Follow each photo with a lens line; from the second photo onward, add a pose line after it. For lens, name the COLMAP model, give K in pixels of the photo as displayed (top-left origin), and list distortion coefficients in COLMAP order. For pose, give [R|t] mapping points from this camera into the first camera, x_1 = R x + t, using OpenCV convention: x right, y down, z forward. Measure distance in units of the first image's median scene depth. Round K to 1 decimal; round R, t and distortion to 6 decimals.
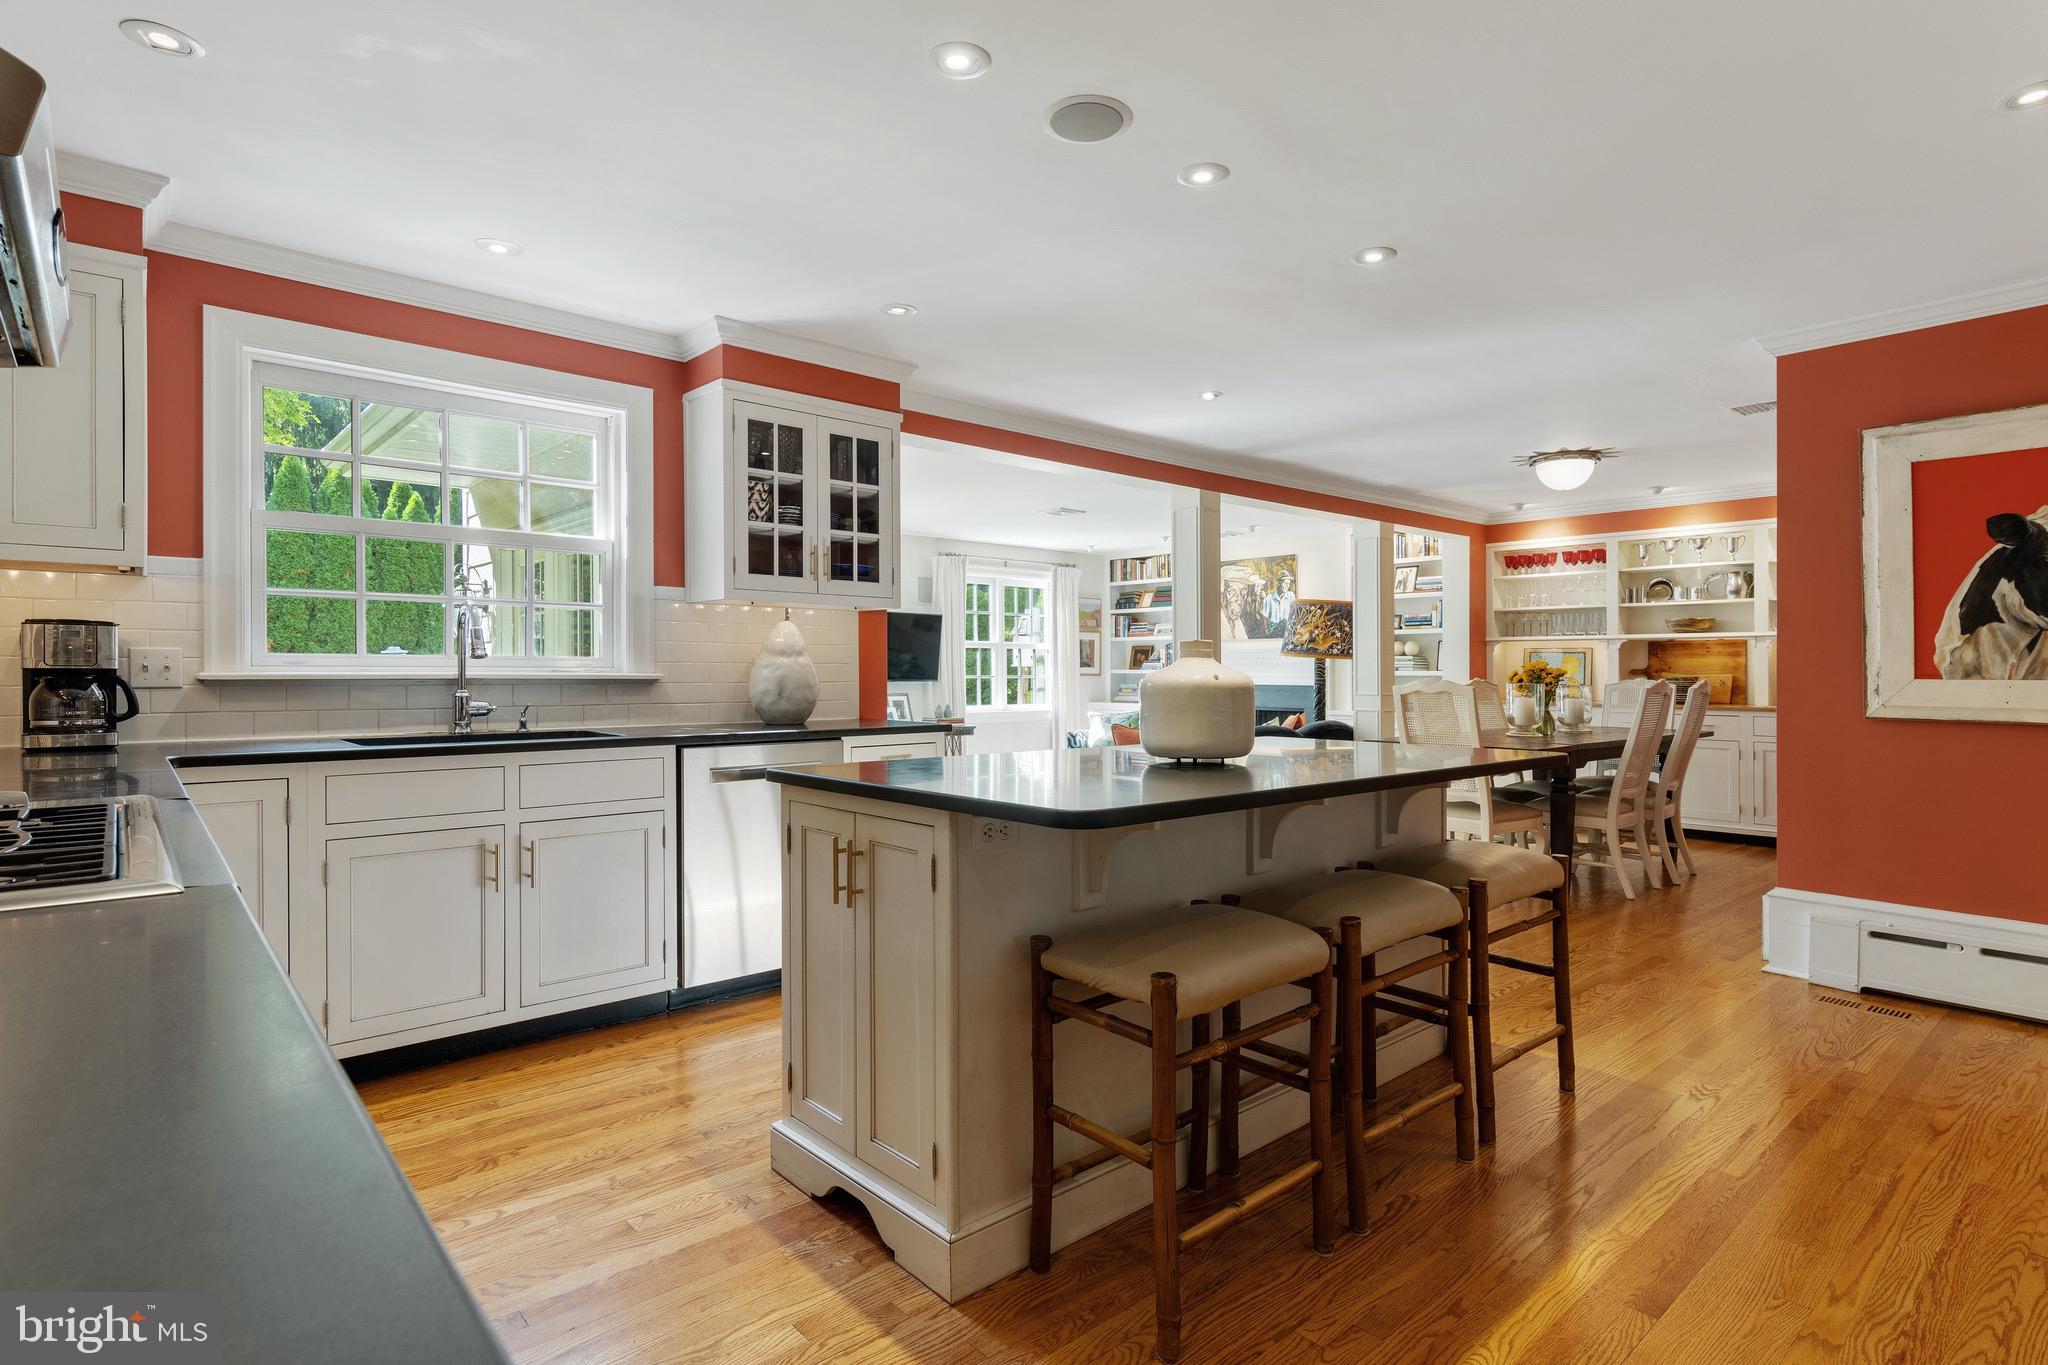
lens RADIAL K [[1055.7, 0, 1028.6], [0, 1055.7, 673.3], [0, 0, 1]] dist [0.022404, -0.000716]
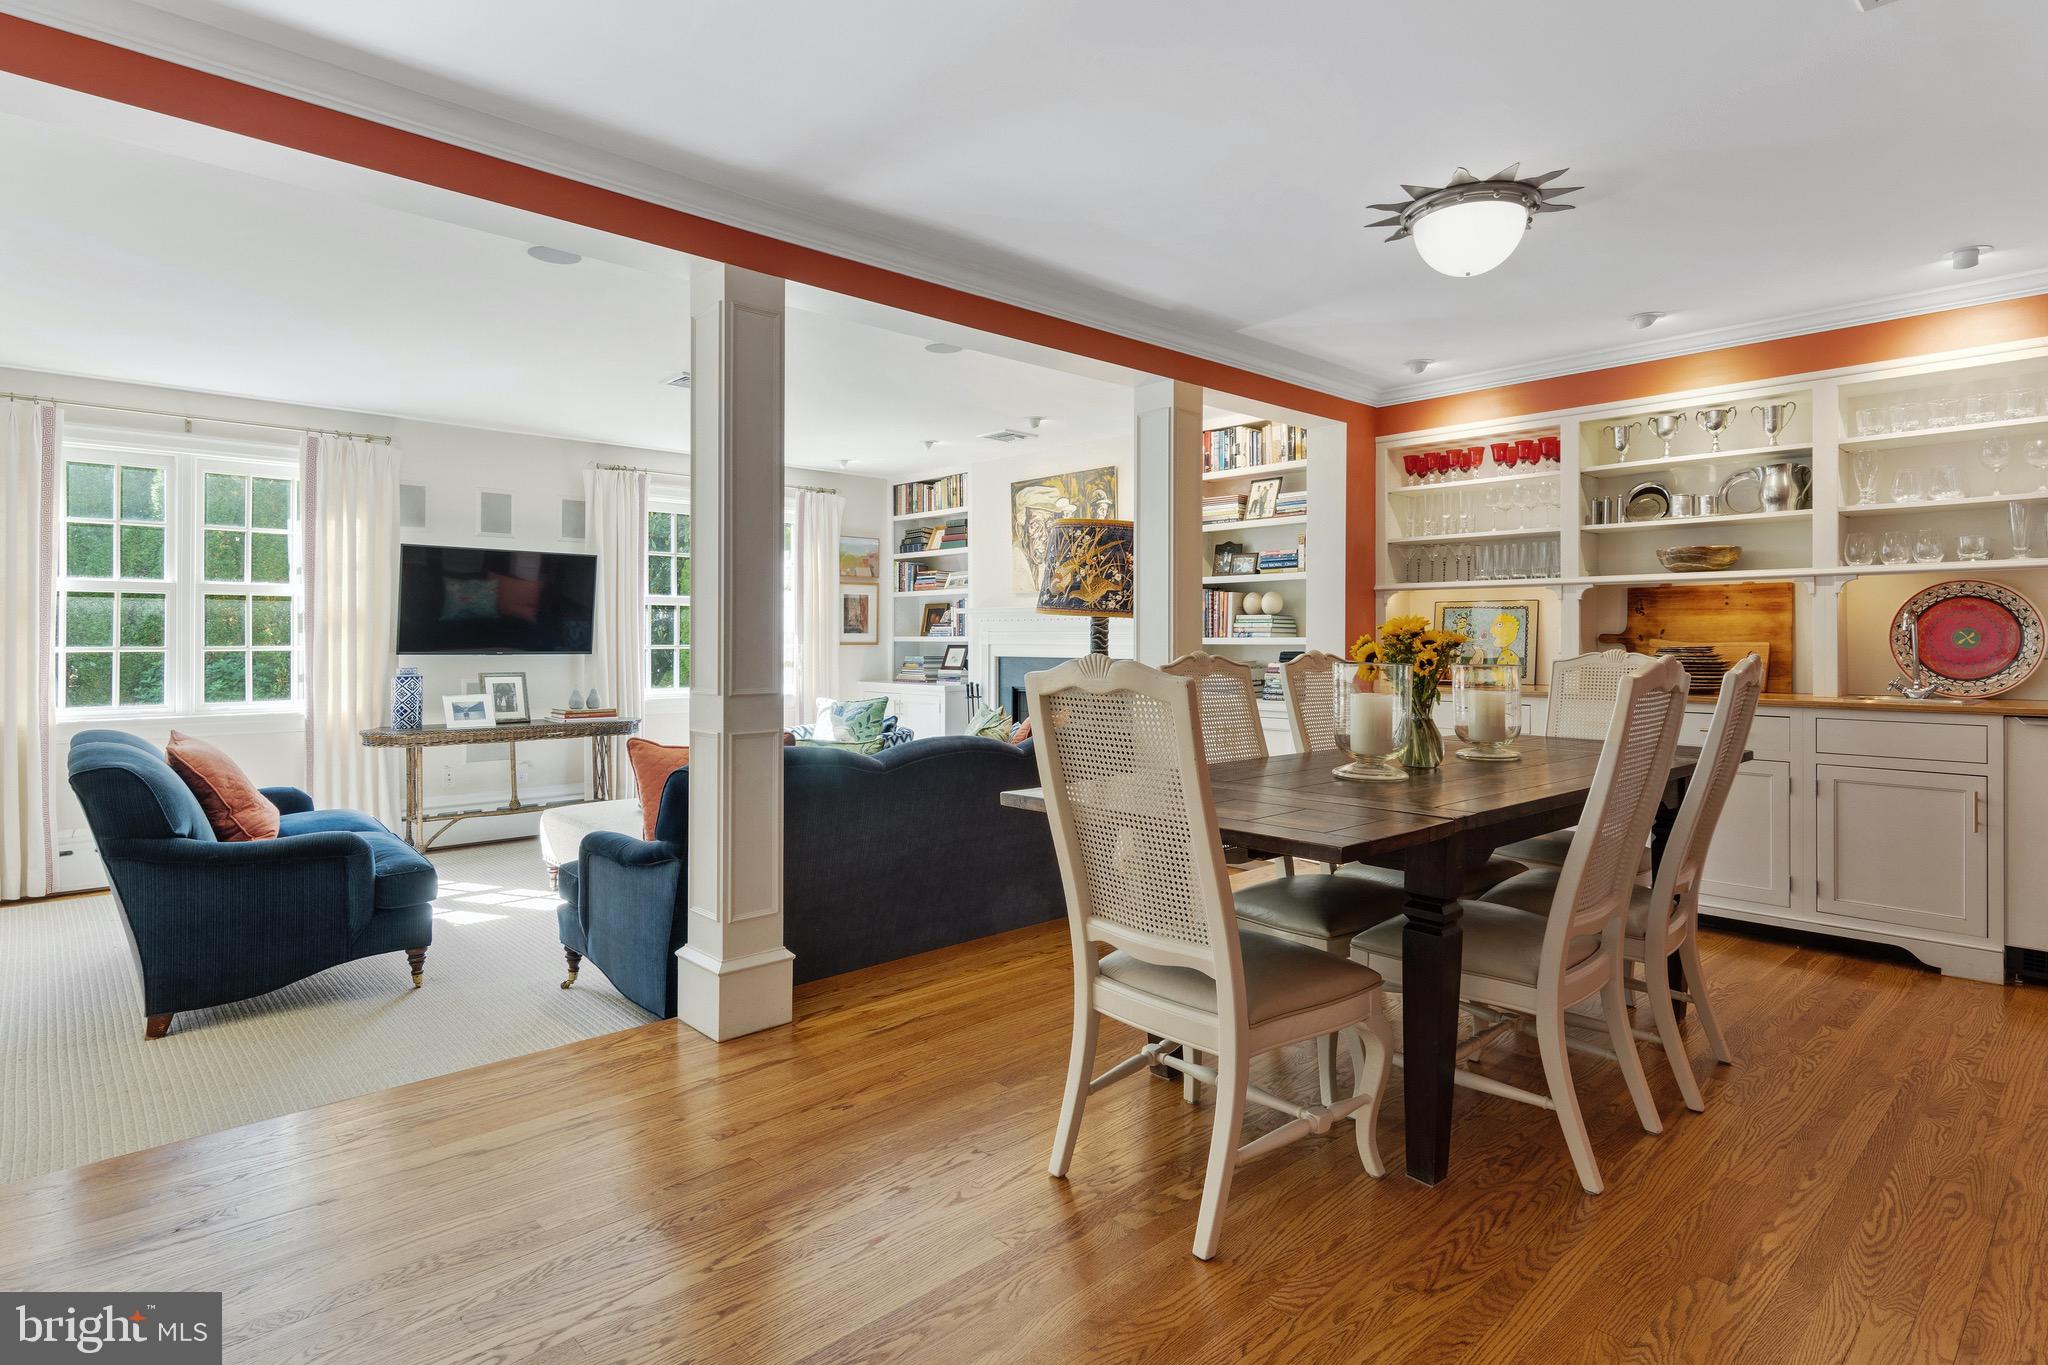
lens RADIAL K [[1055.7, 0, 1033.2], [0, 1055.7, 650.5], [0, 0, 1]] dist [0.022404, -0.000716]
pose [[0.999738, -0.001964, 0.022813, 0.227570], [0.001761, 0.999958, 0.008945, -0.000290], [-0.022830, -0.008902, 0.999700, 0.397770]]
